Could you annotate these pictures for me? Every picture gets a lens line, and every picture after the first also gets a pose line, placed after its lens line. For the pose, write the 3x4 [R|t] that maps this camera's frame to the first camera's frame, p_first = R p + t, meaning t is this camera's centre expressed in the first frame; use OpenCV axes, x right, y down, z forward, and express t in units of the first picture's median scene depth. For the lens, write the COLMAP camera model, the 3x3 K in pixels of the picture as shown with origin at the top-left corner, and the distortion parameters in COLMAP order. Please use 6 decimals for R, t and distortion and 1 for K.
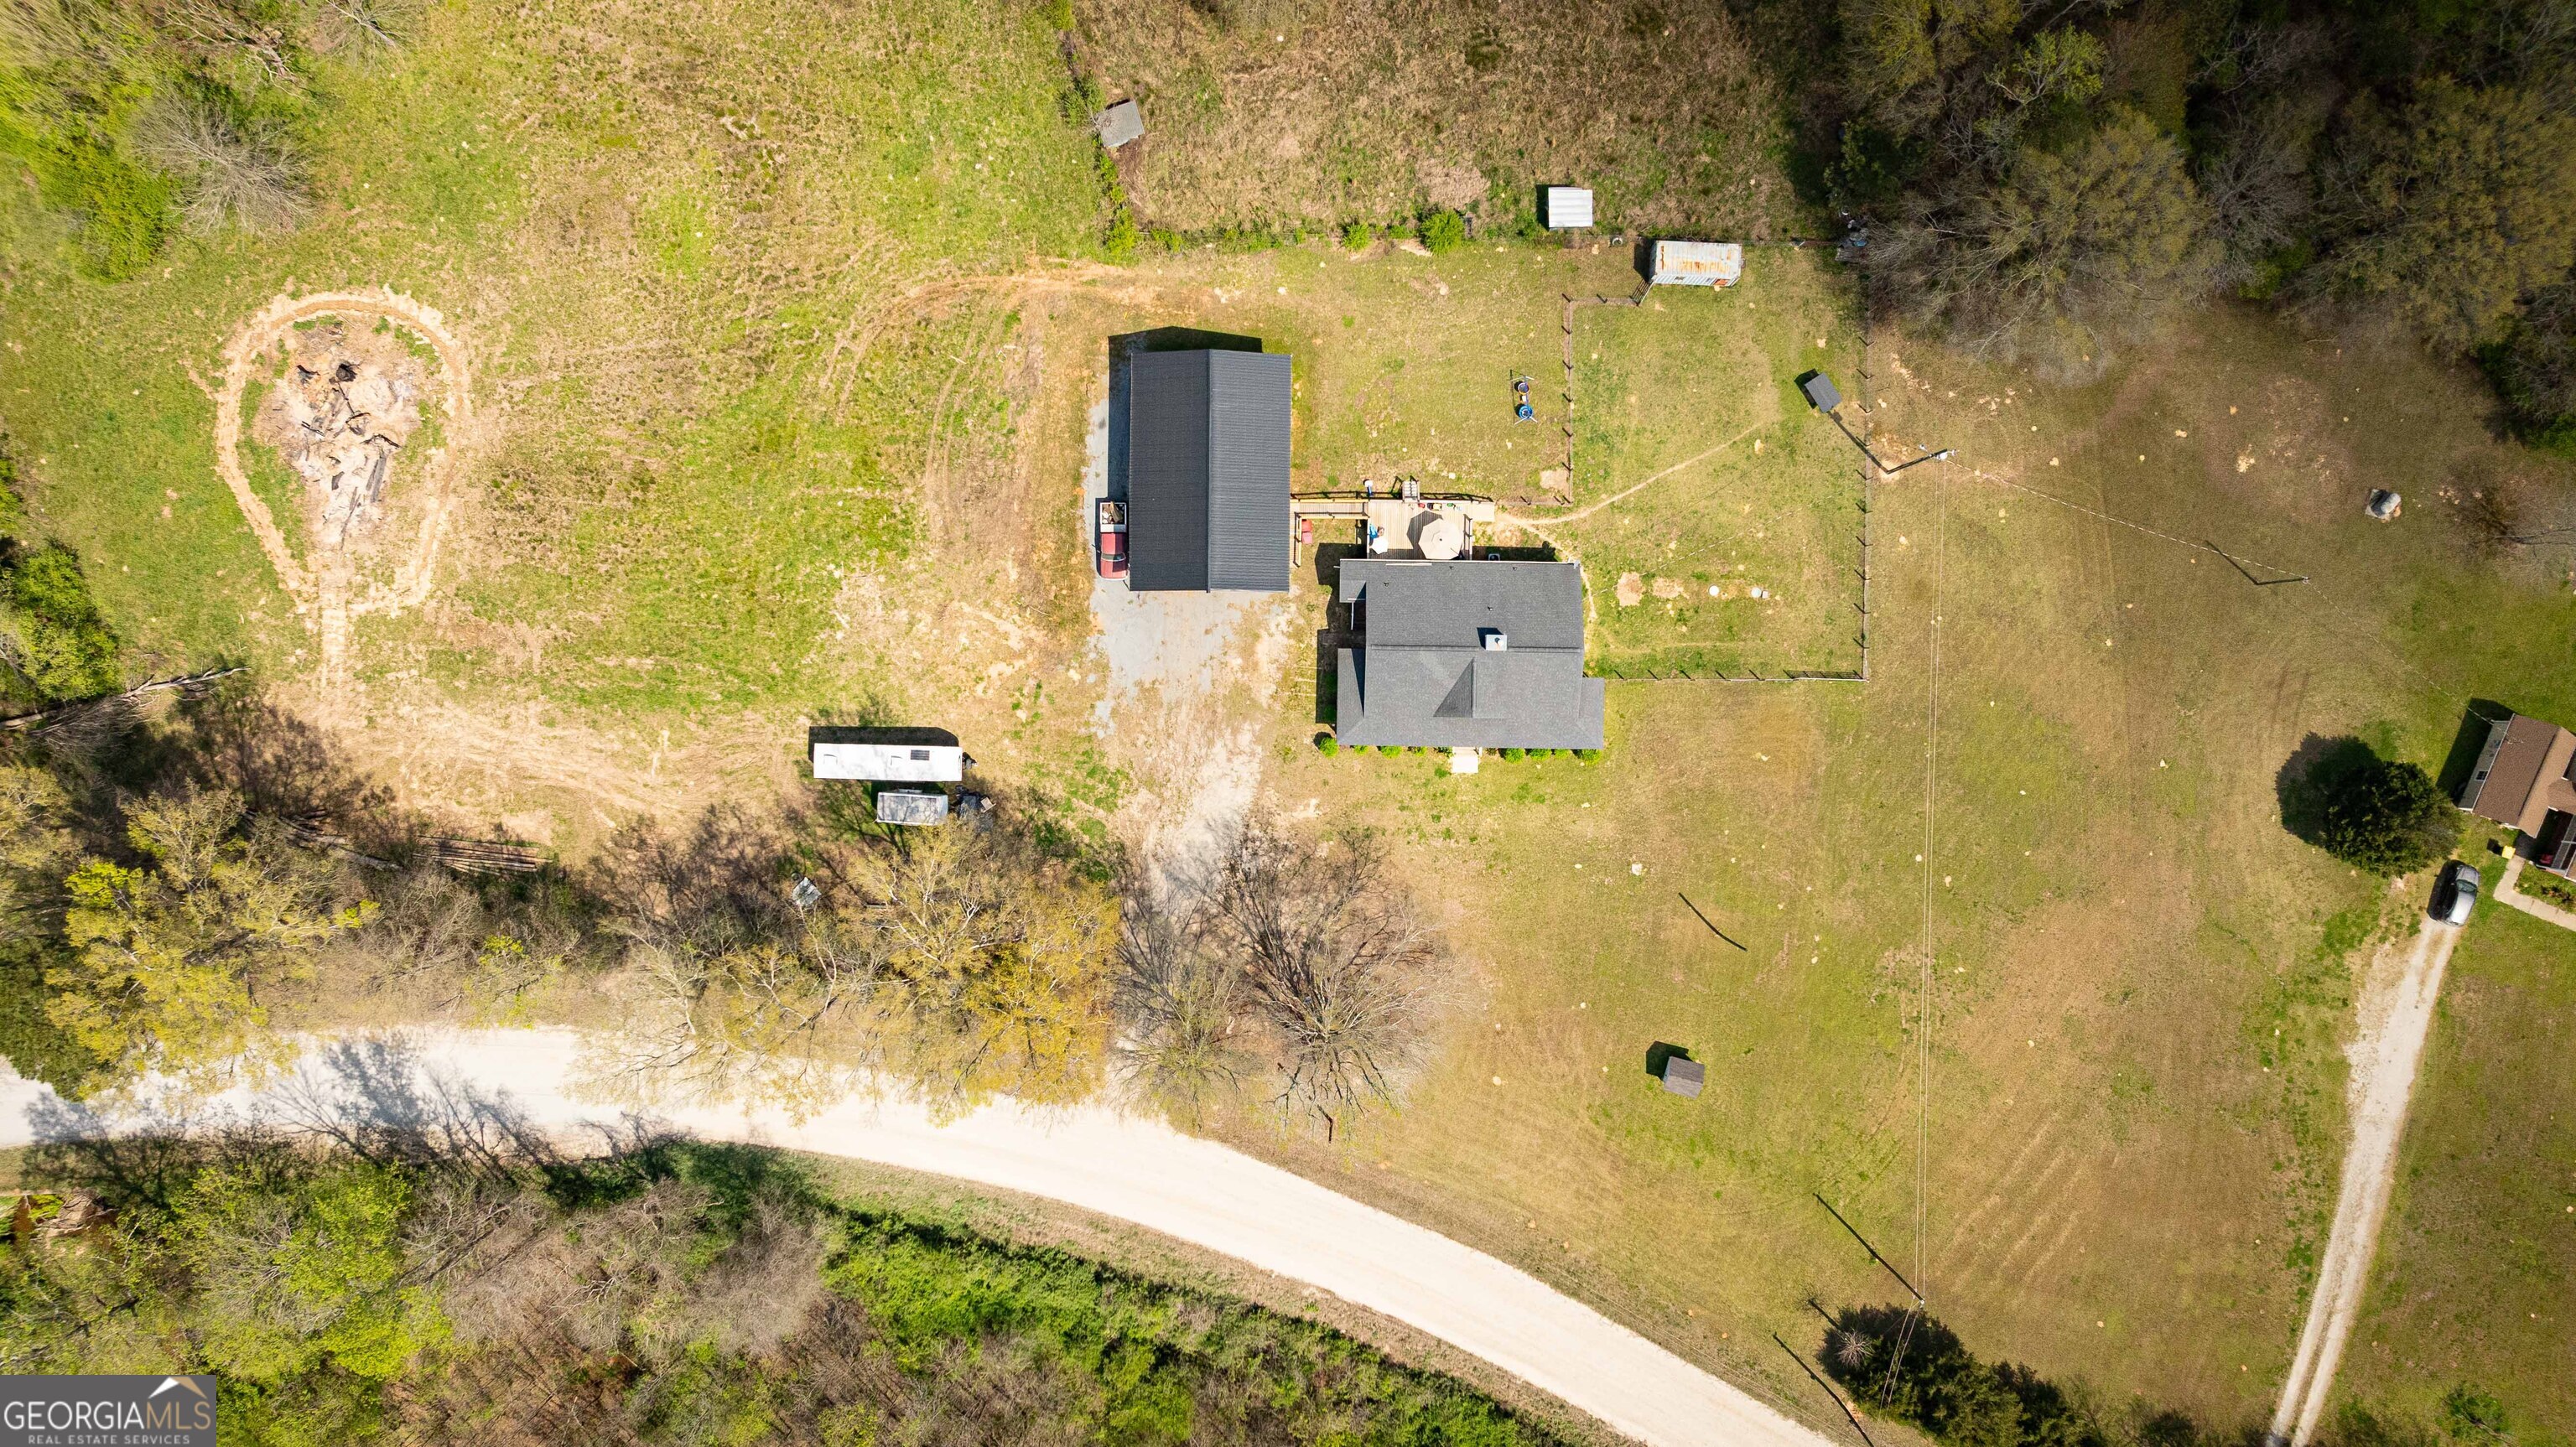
lens RADIAL K [[1815.6, 0, 1288.0], [0, 1815.6, 723.5], [0, 0, 1]] dist [-0.029501, 0.046860]
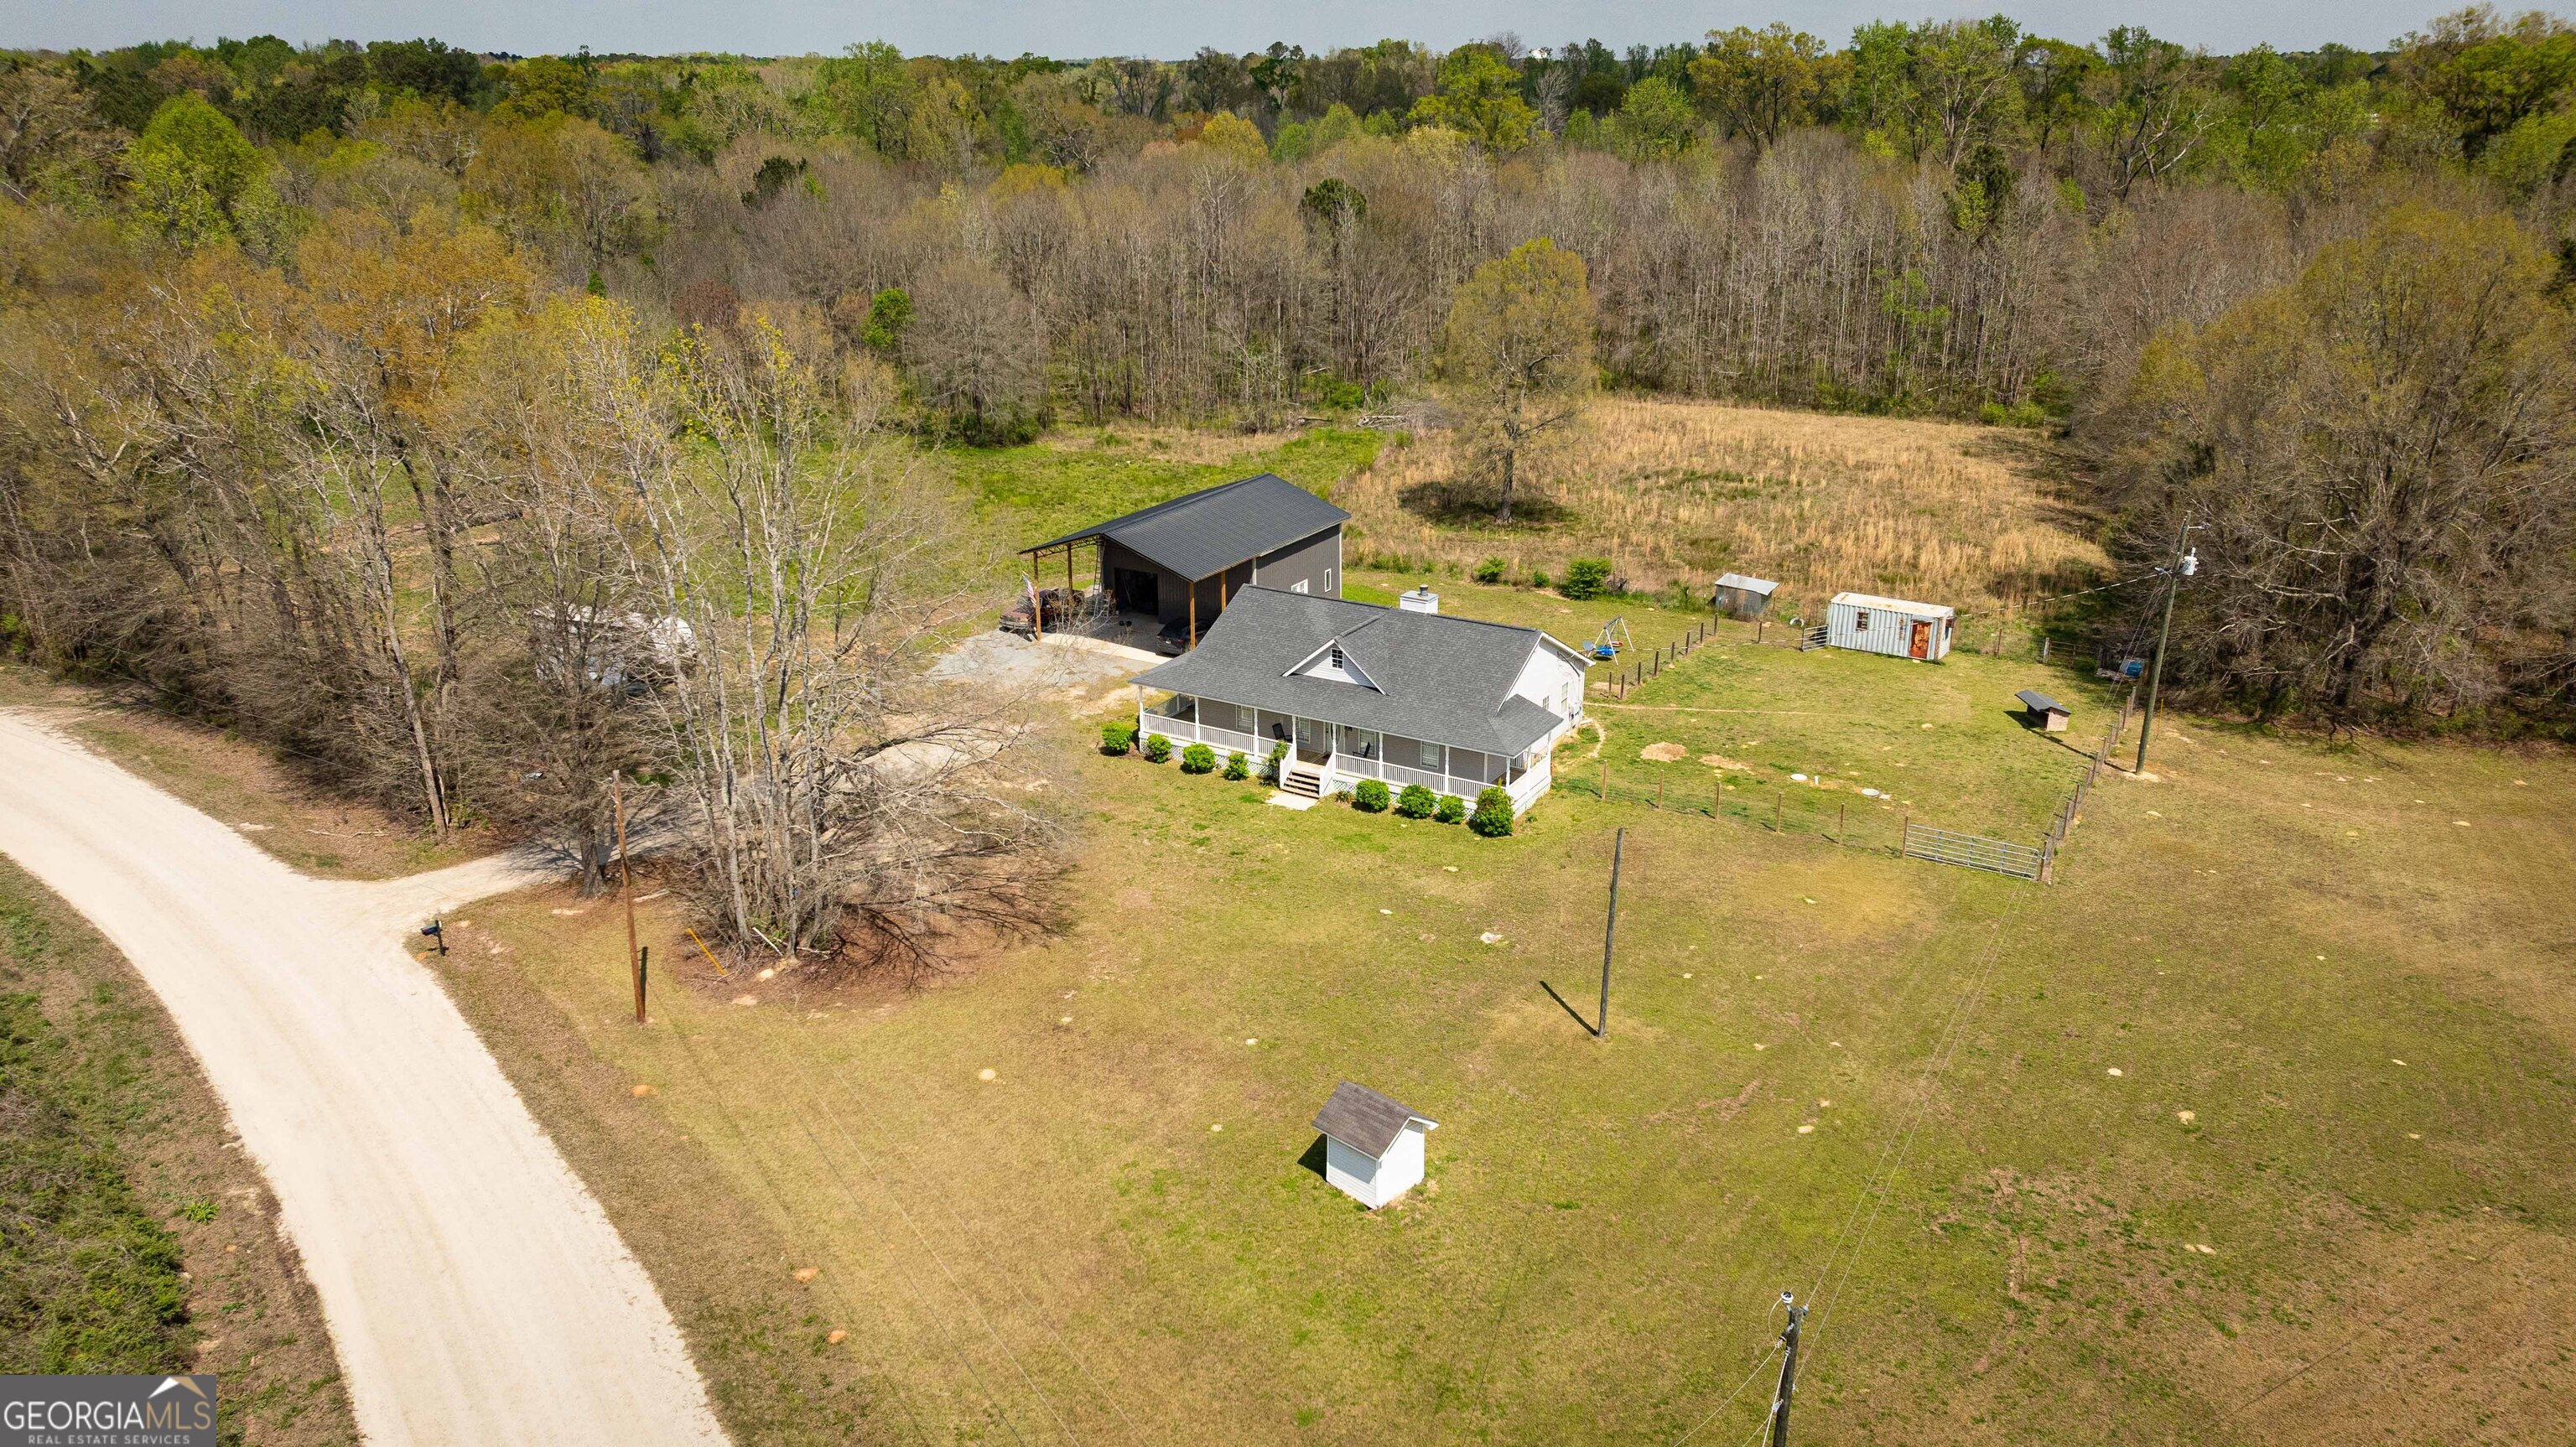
lens RADIAL K [[1815.6, 0, 1288.0], [0, 1815.6, 723.5], [0, 0, 1]] dist [-0.029501, 0.046860]
pose [[0.864624, 0.177785, -0.469912, 0.364478], [-0.502077, 0.271276, -0.821175, 0.492539], [-0.018517, 0.945940, 0.323814, 0.789451]]
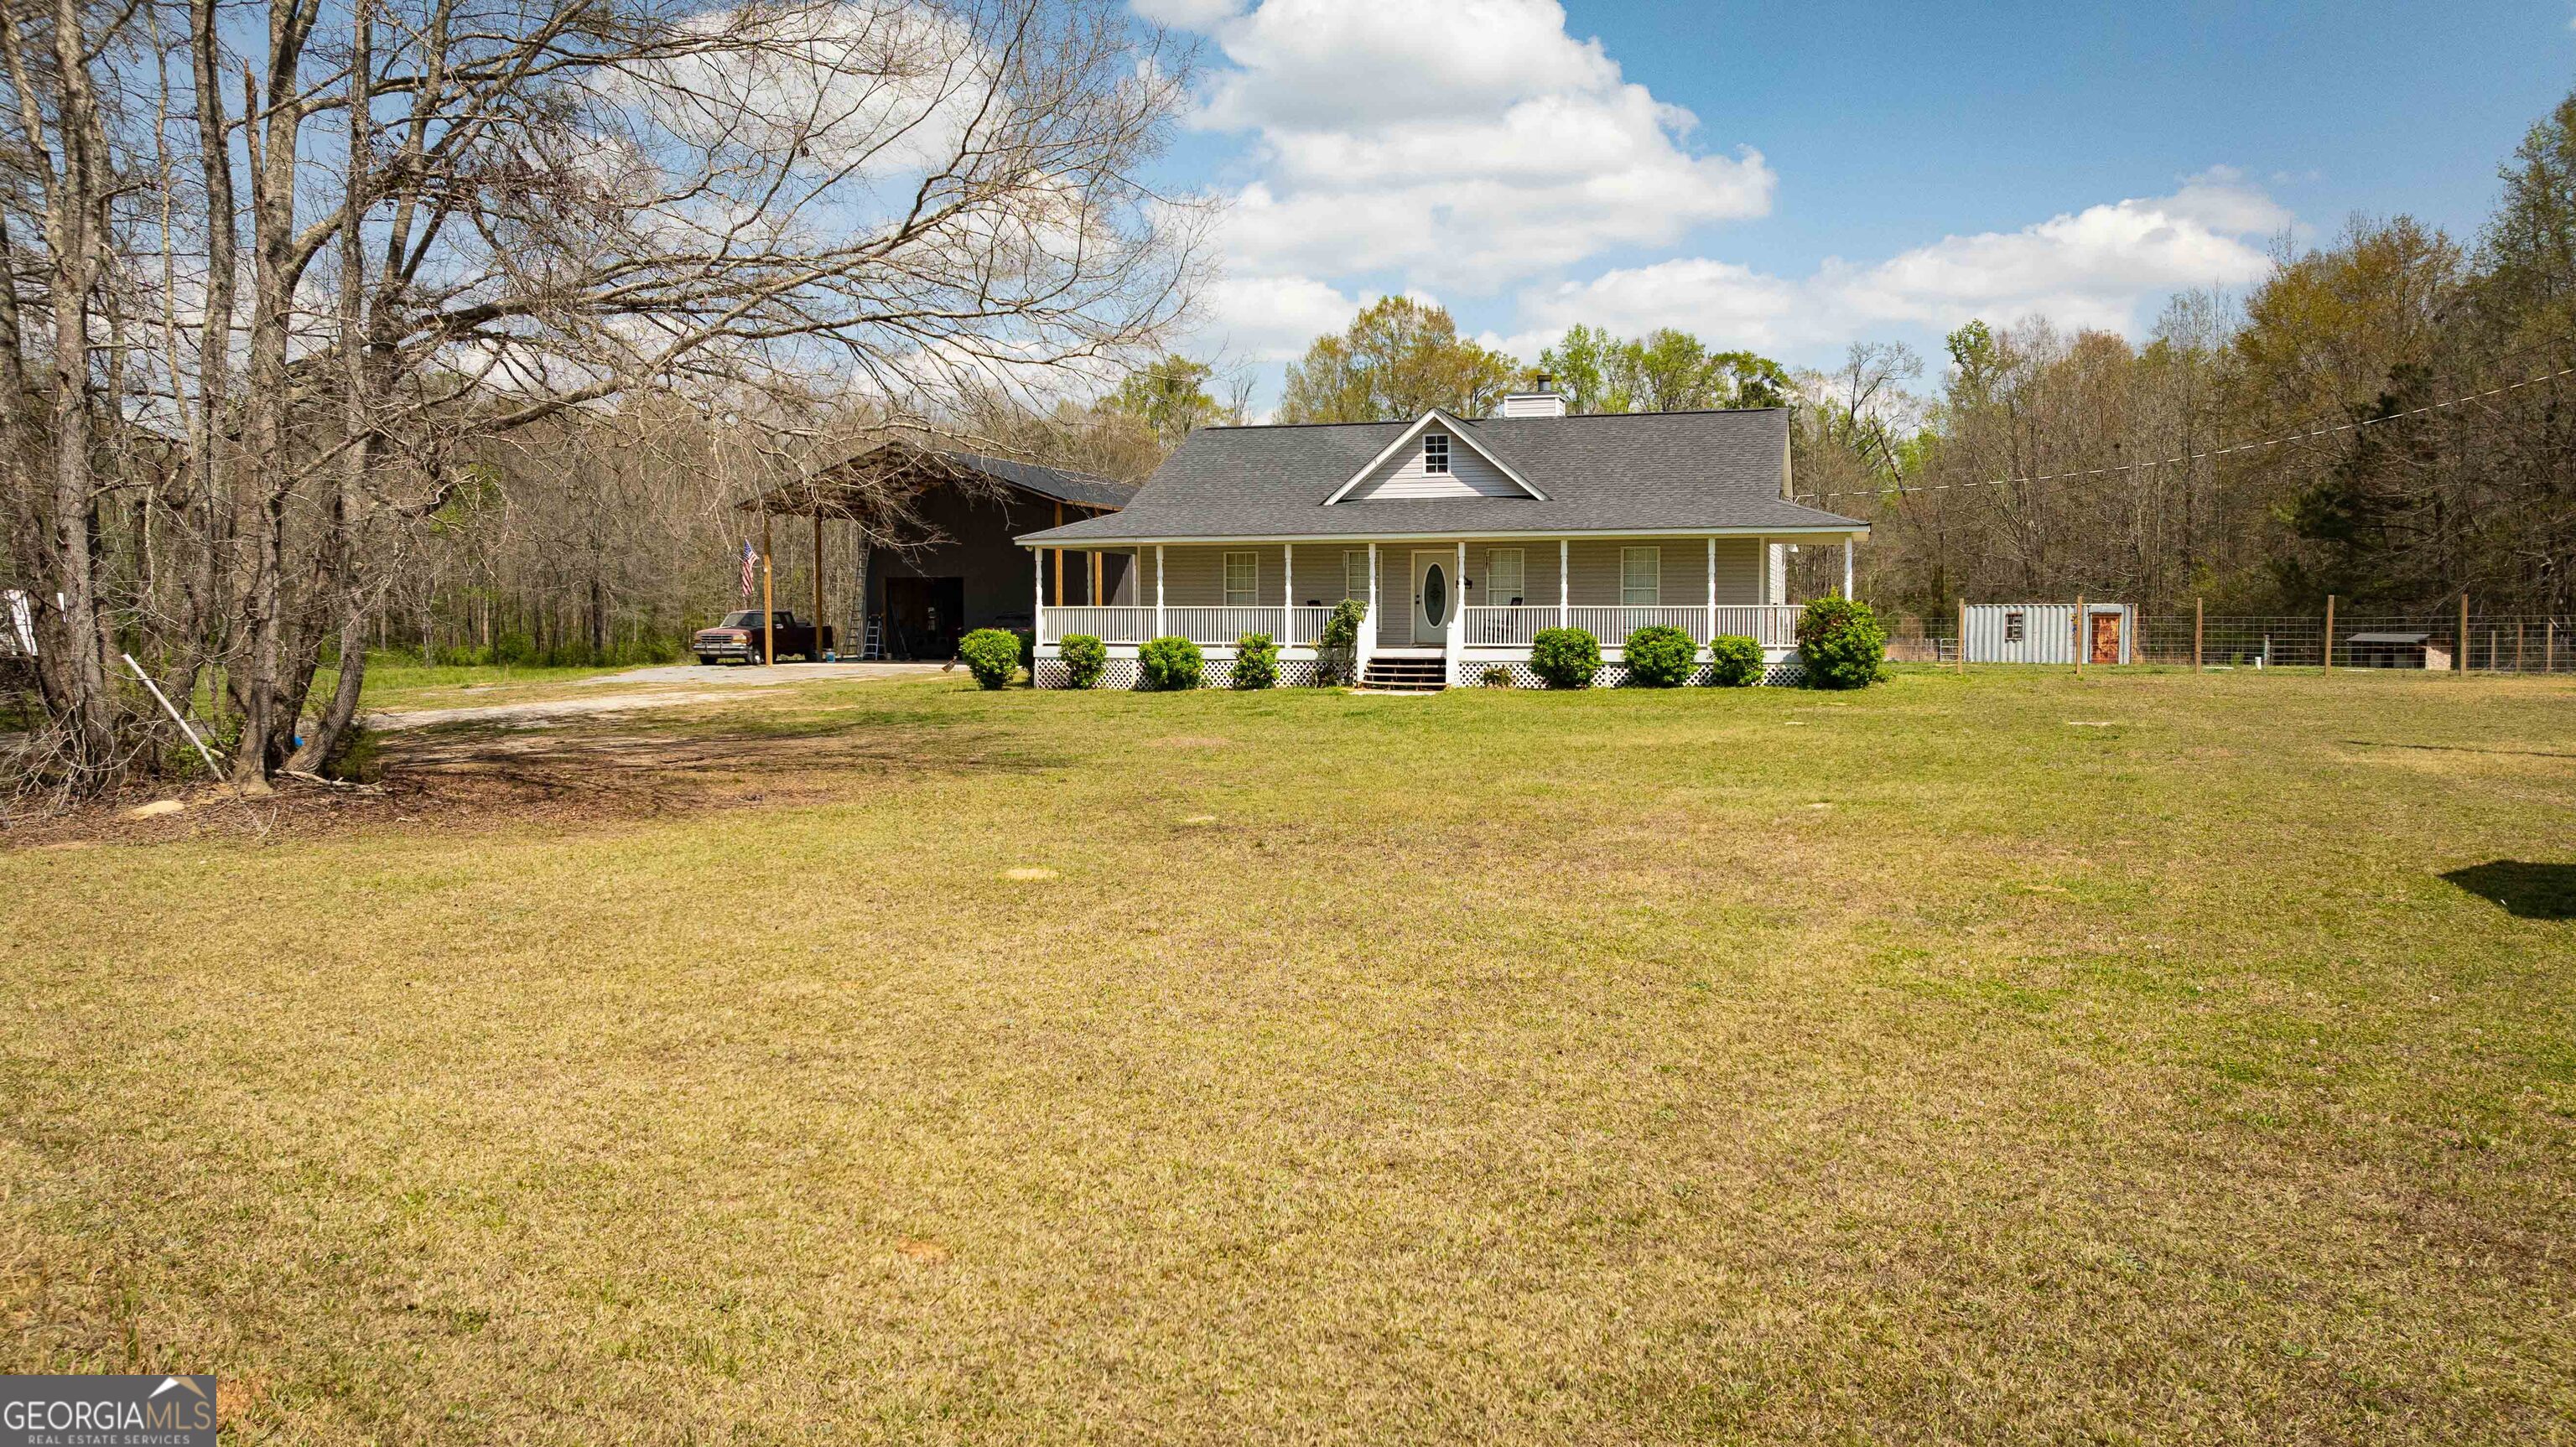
lens RADIAL K [[1815.6, 0, 1288.0], [0, 1815.6, 723.5], [0, 0, 1]] dist [-0.029501, 0.046860]
pose [[0.957393, 0.027480, -0.287479, 0.164081], [-0.288347, 0.035894, -0.956853, 0.302376], [-0.015975, 0.998978, 0.042289, 0.993723]]
